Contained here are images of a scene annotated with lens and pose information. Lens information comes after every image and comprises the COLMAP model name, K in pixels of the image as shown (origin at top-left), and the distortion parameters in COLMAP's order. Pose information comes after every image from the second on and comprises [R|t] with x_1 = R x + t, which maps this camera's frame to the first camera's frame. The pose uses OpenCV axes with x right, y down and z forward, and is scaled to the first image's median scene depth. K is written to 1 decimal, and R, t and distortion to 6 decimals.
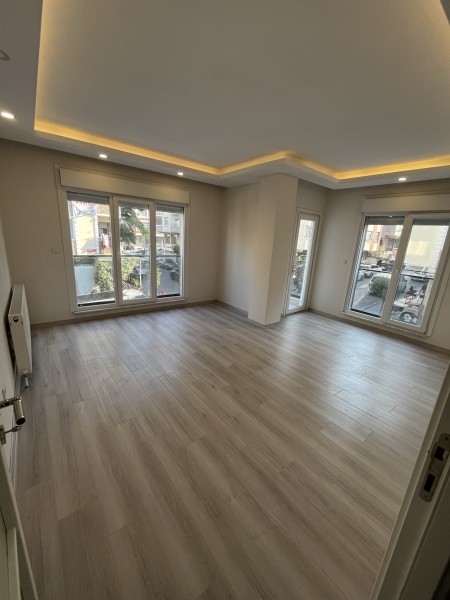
lens RADIAL K [[242.9, 0, 225.0], [0, 242.9, 300.0], [0, 0, 1]] dist [0.000108, 0.000058]
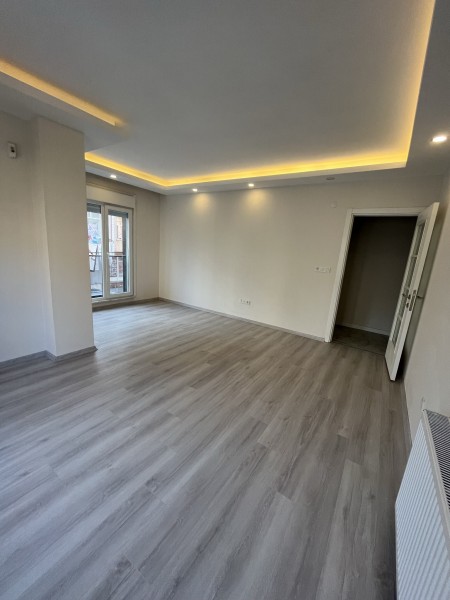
lens RADIAL K [[242.9, 0, 225.0], [0, 242.9, 300.0], [0, 0, 1]] dist [0.000108, 0.000058]
pose [[-0.306953, -0.280056, 0.909587, -0.833405], [0.149411, 0.929694, 0.336668, -0.302772], [-0.939924, 0.239244, -0.243529, 1.102997]]
